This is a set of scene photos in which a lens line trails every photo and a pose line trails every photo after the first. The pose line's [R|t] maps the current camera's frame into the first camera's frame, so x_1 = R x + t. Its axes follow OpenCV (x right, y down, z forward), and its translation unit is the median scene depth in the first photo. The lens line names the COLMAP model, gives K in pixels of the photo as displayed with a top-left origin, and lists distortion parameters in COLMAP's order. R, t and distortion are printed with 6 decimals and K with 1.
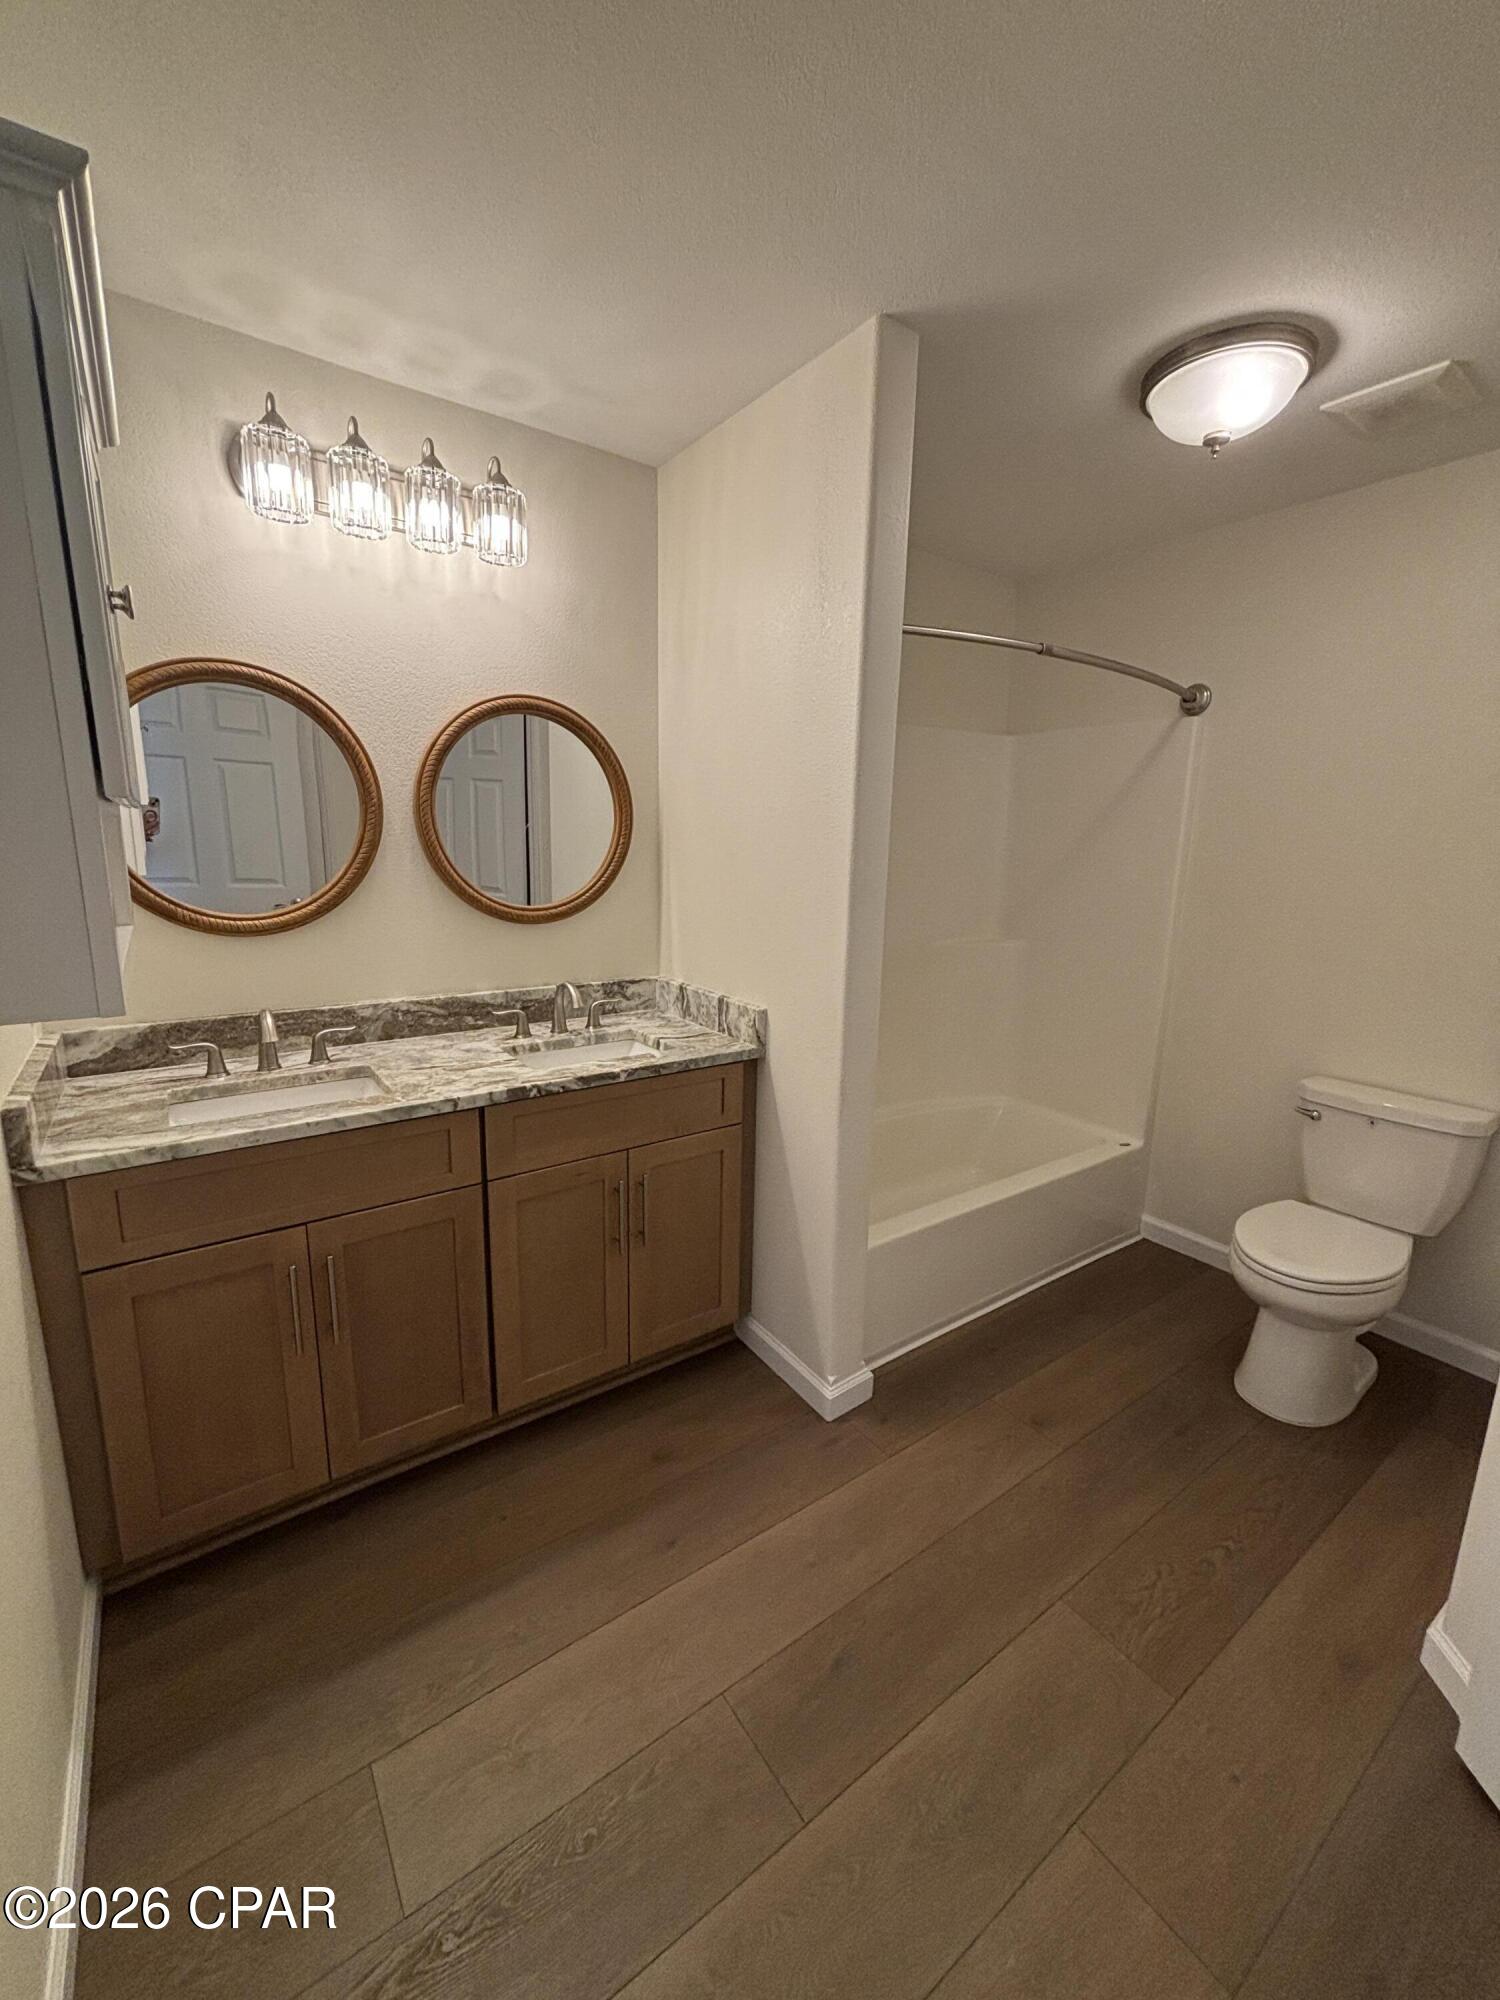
lens RADIAL K [[805.1, 0, 762.7], [0, 805.1, 1001.3], [0, 0, 1]] dist [-0.003421, 0.003888]
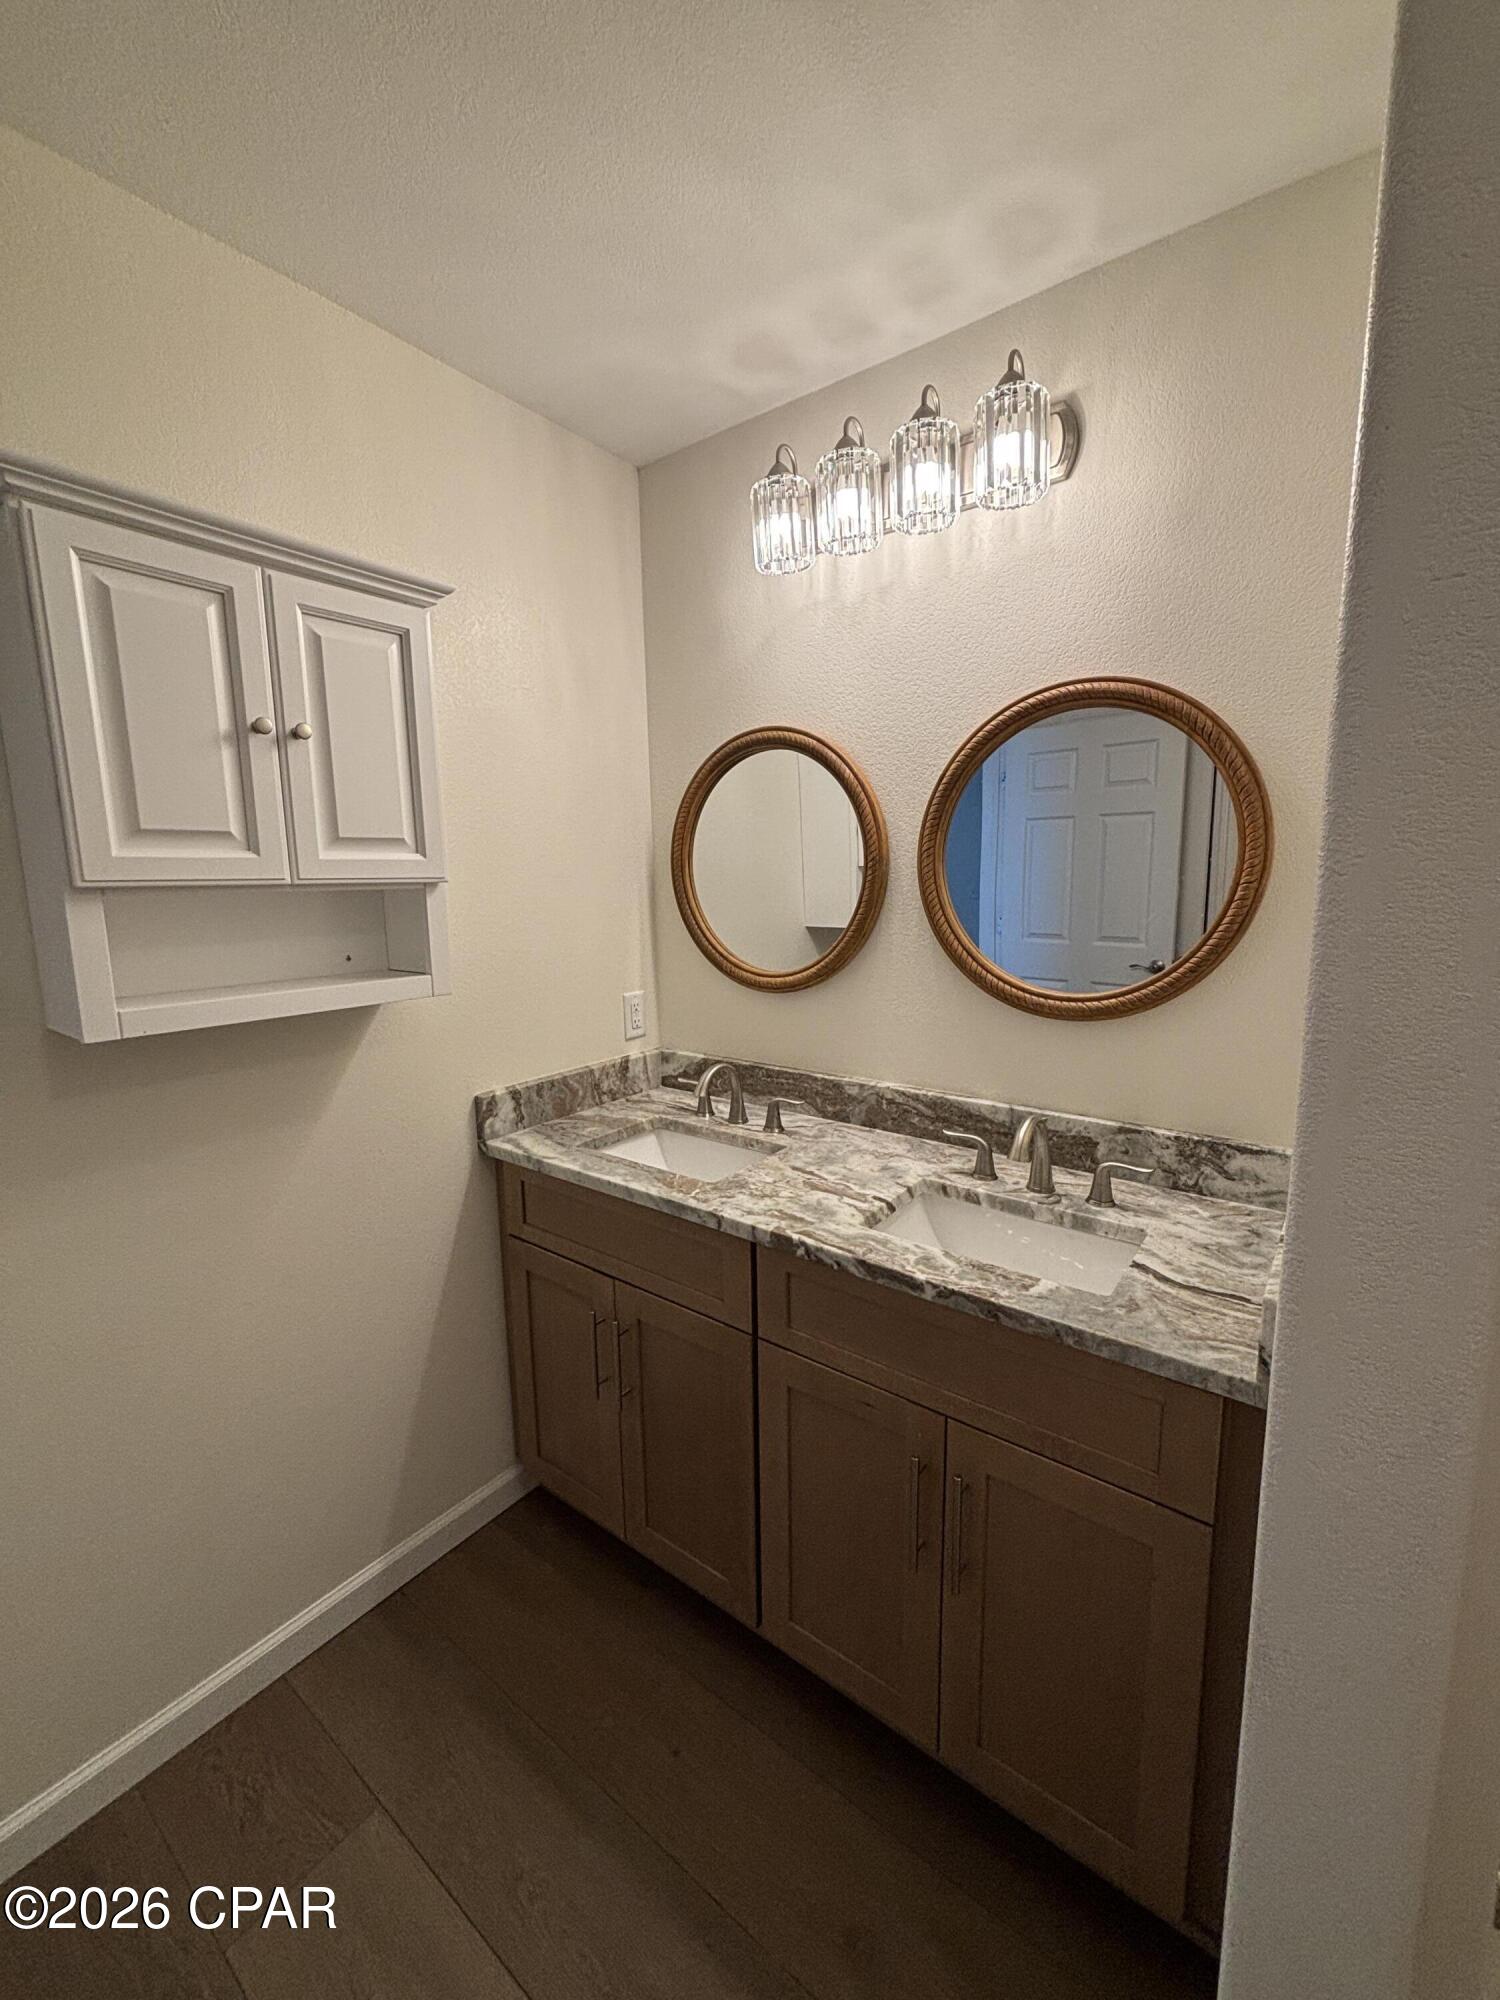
lens RADIAL K [[805.1, 0, 756.6], [0, 805.1, 998.8], [0, 0, 1]] dist [-0.003421, 0.003888]
pose [[0.284401, 0.120296, -0.951128, 0.330781], [-0.172768, 0.982285, 0.072577, -0.141441], [0.943010, 0.143683, 0.300146, 0.667596]]
